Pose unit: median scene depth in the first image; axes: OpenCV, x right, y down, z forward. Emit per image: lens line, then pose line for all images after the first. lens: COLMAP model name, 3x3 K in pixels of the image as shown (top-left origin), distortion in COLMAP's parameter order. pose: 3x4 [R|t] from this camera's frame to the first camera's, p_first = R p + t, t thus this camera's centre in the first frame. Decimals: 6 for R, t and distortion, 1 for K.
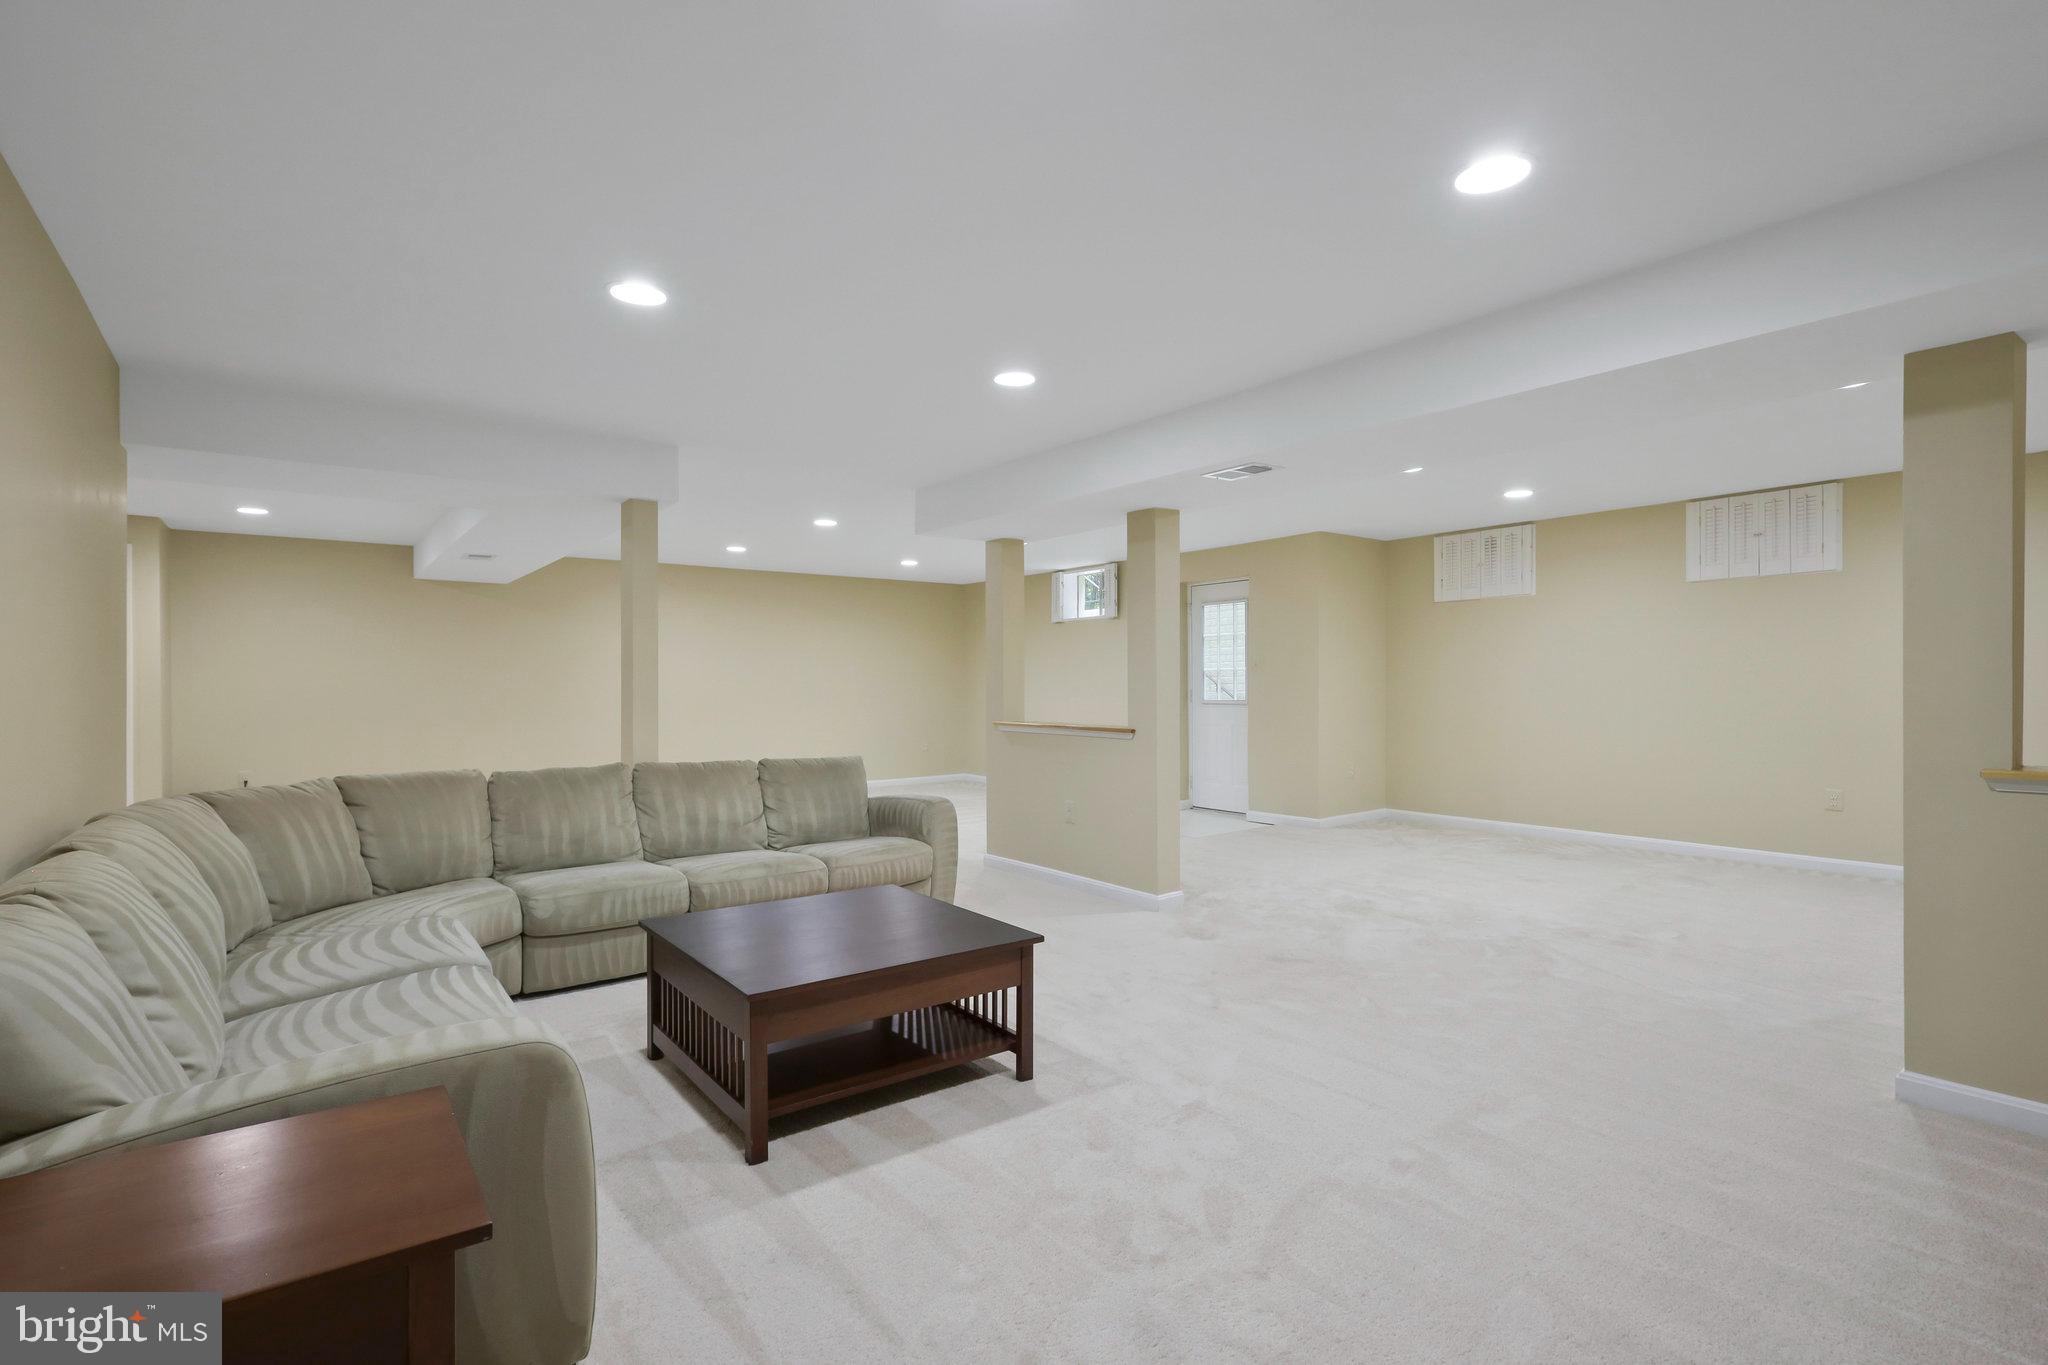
lens RADIAL K [[958.0, 0, 1024.0], [0, 958.0, 682.5], [0, 0, 1]] dist [-0.001403, -0.000937]
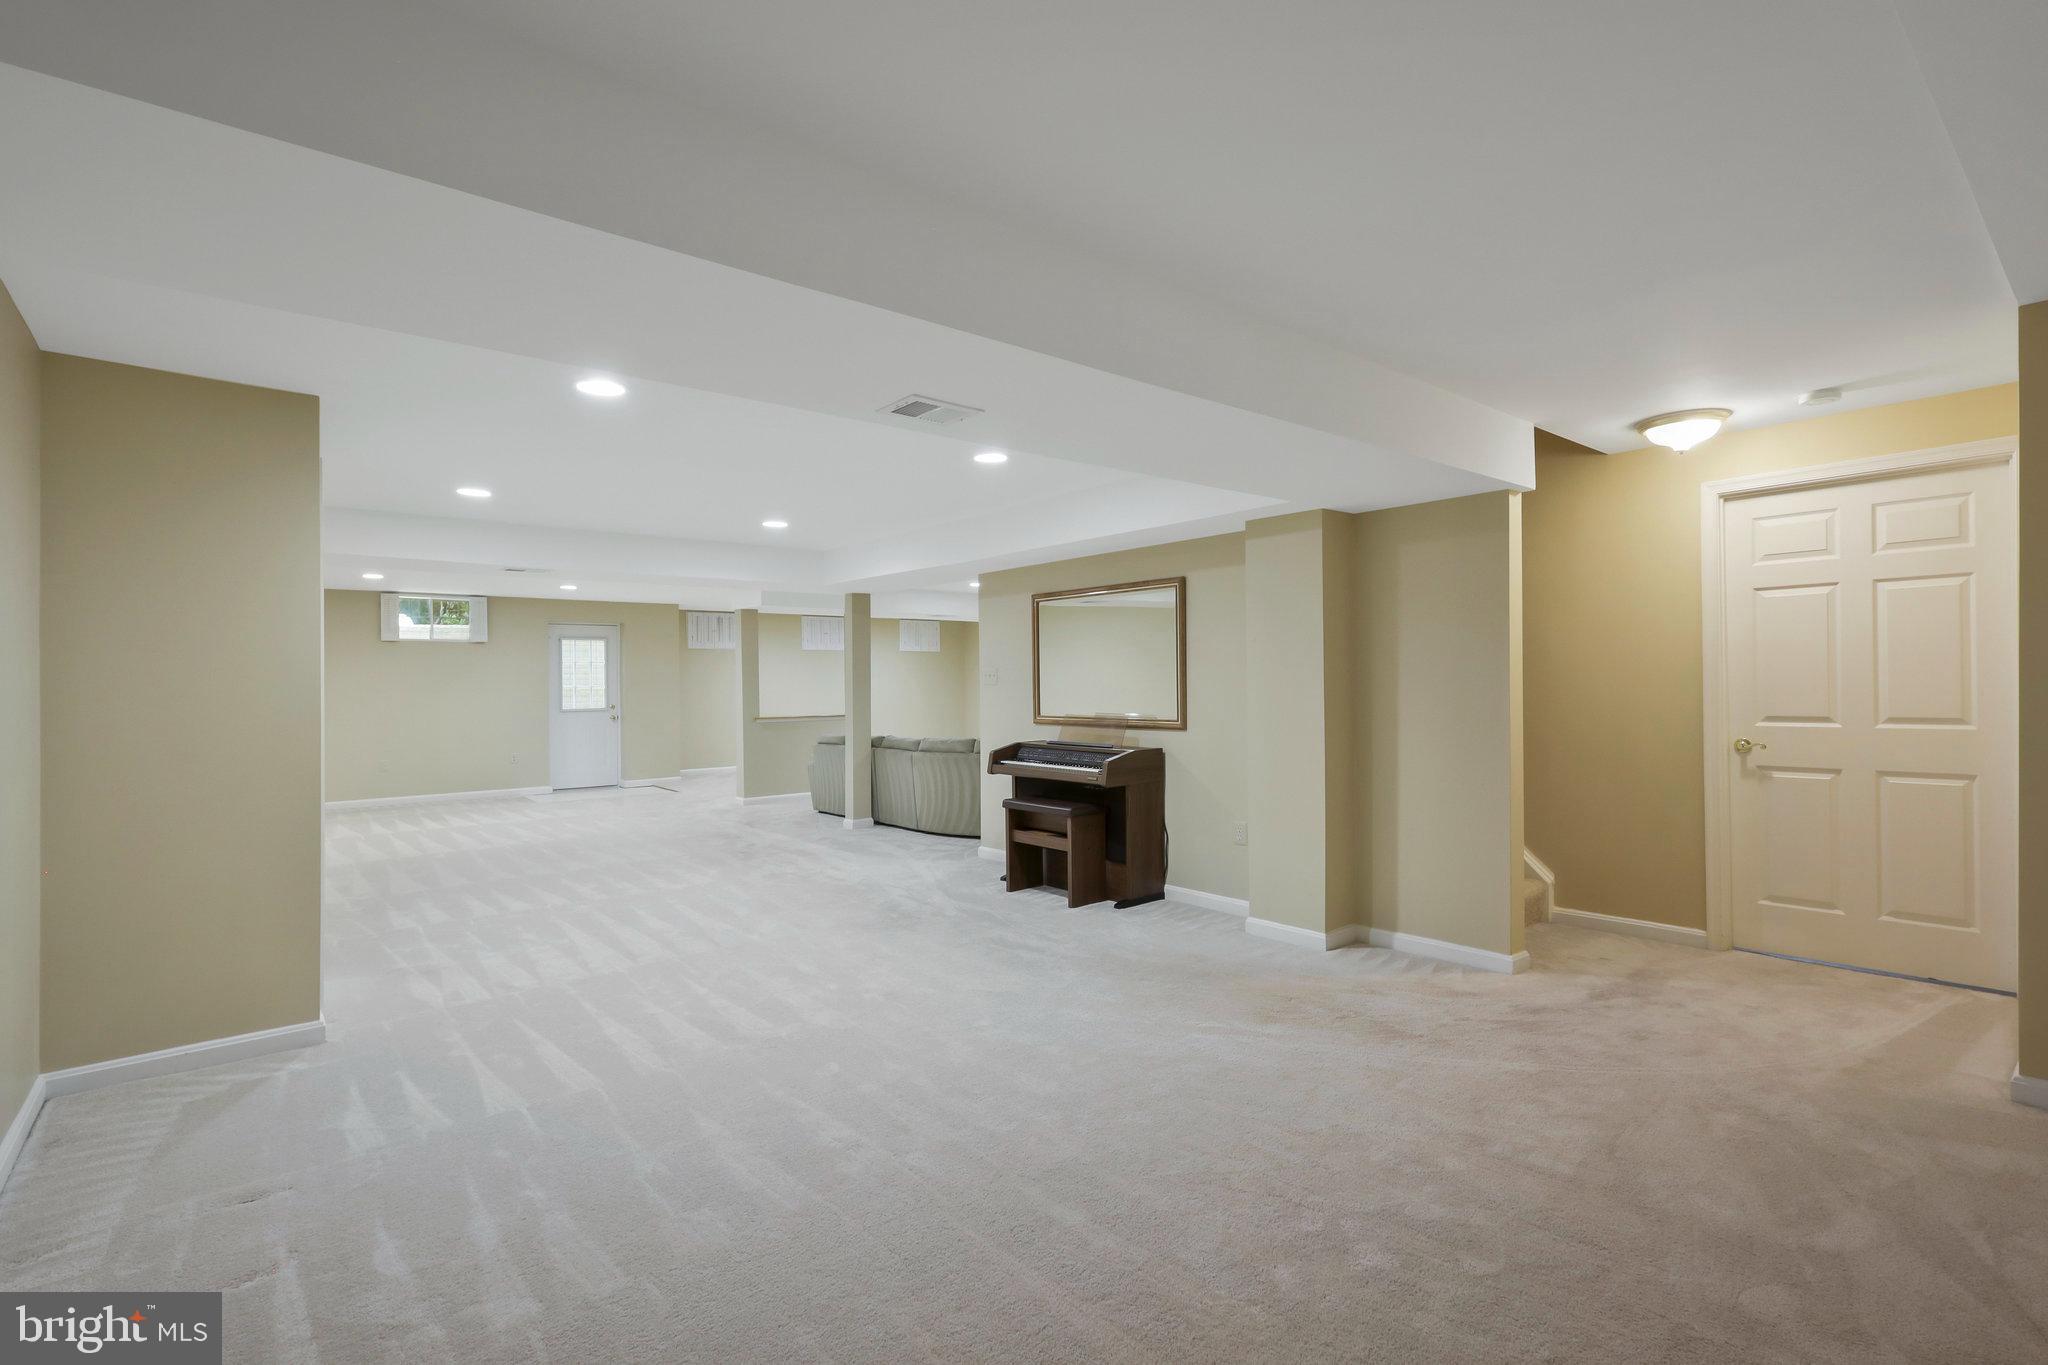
lens RADIAL K [[958.0, 0, 1024.0], [0, 958.0, 682.5], [0, 0, 1]] dist [-0.001403, -0.000937]
pose [[-0.035841, 0.007802, 0.999327, -1.373875], [0.009404, 0.999928, -0.007469, -0.003318], [-0.999313, 0.009130, -0.035911, 0.455079]]
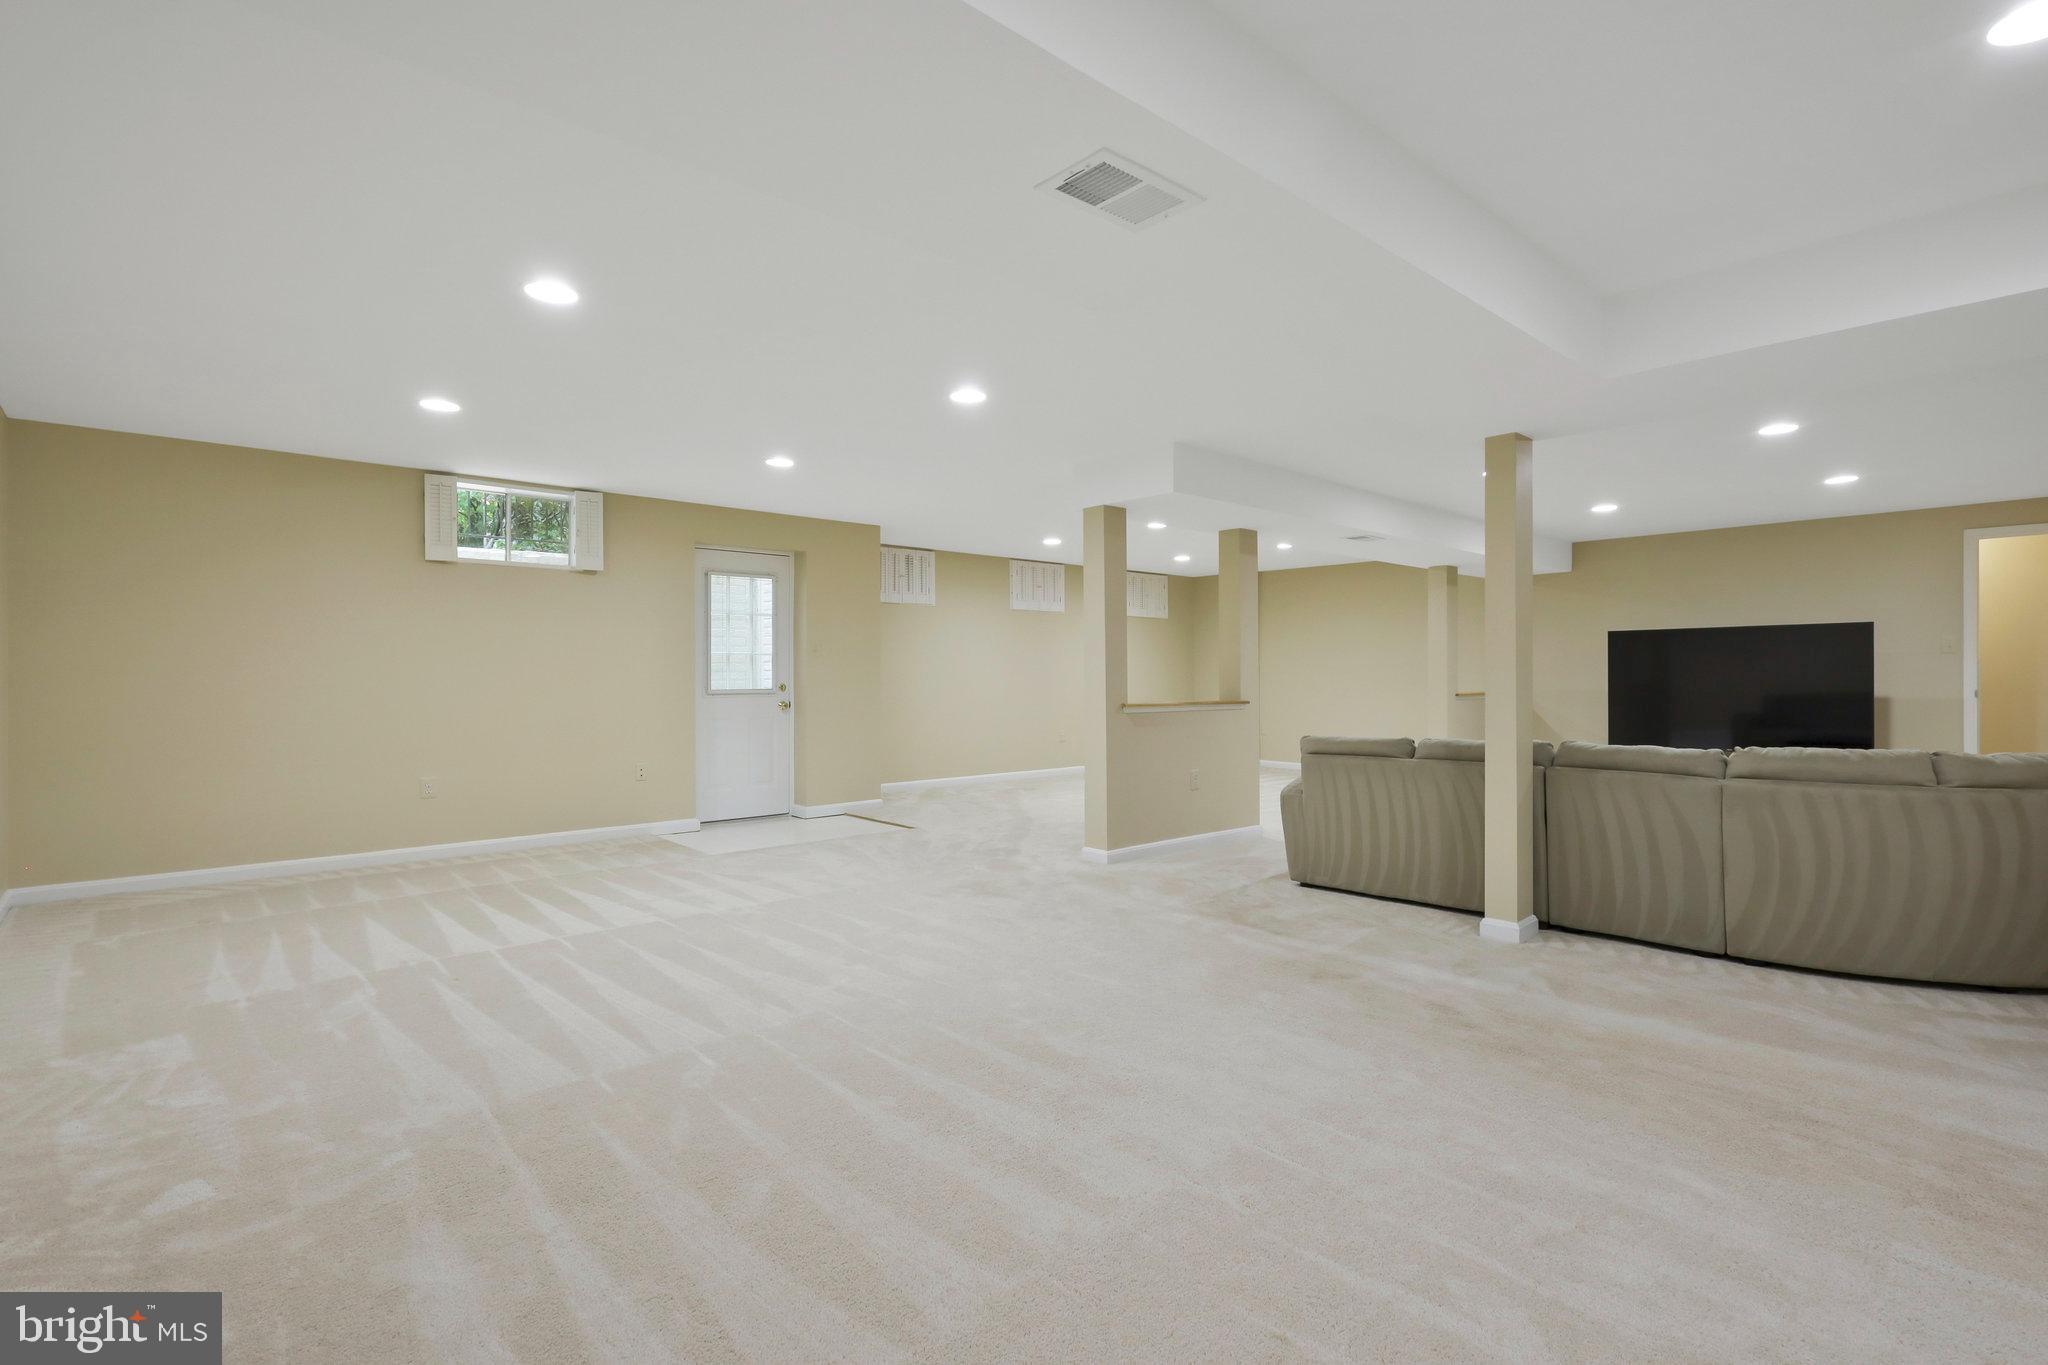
lens RADIAL K [[958.0, 0, 1024.0], [0, 958.0, 682.5], [0, 0, 1]] dist [-0.001403, -0.000937]
pose [[-0.078014, 0.002307, 0.996950, -0.754091], [0.001009, 0.999997, -0.002235, 0.017008], [-0.996952, 0.000832, -0.078016, 0.917804]]
